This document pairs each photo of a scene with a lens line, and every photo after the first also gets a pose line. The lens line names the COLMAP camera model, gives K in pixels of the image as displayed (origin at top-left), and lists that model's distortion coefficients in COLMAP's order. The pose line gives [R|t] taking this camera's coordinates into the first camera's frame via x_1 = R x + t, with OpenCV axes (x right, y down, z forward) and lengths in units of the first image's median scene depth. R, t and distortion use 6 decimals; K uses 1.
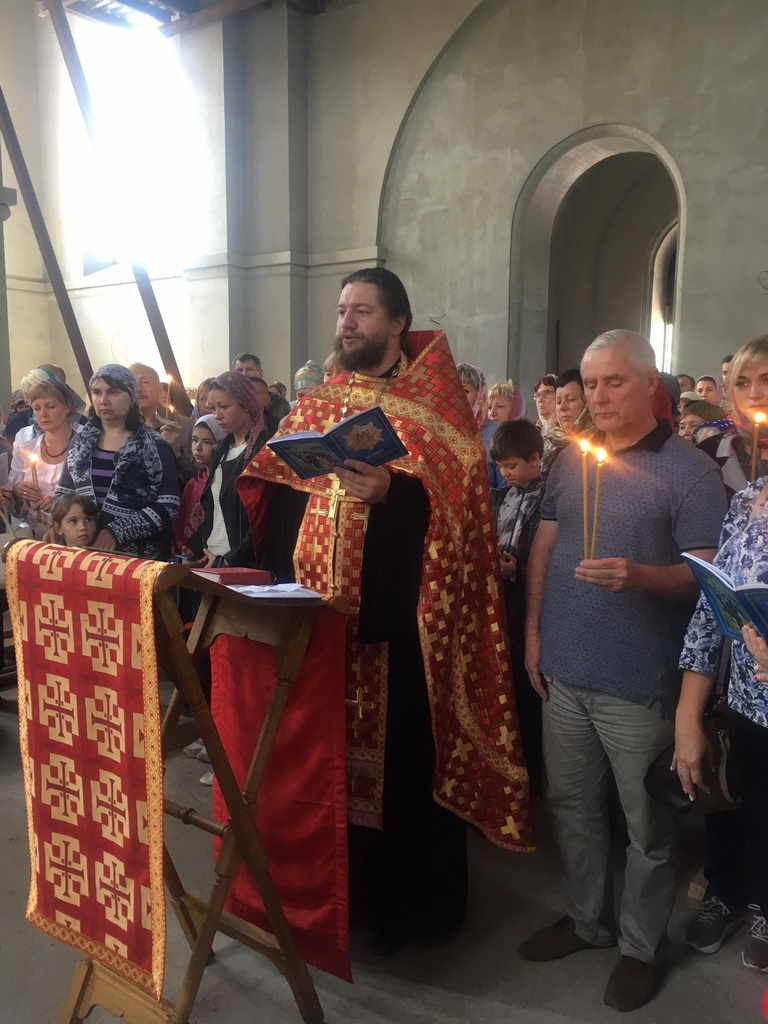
lens RADIAL K [[865.7, 0, 380.2], [0, 865.7, 522.6], [0, 0, 1]] dist [0.069388, -0.099777]
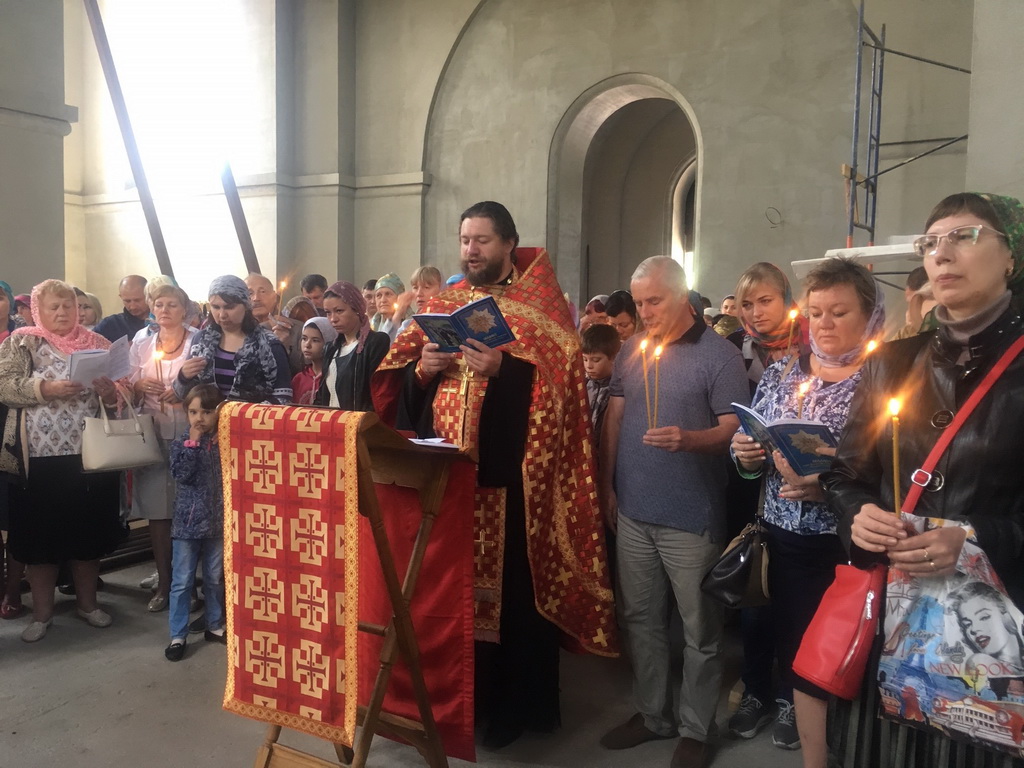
lens RADIAL K [[865.7, 0, 515.0], [0, 865.7, 374.1], [0, 0, 1]] dist [0.069388, -0.099777]
pose [[0.992448, 0.007402, 0.122443, -0.109560], [0.002108, 0.997001, -0.077356, 0.057023], [-0.122648, 0.077030, 0.989456, -0.235877]]
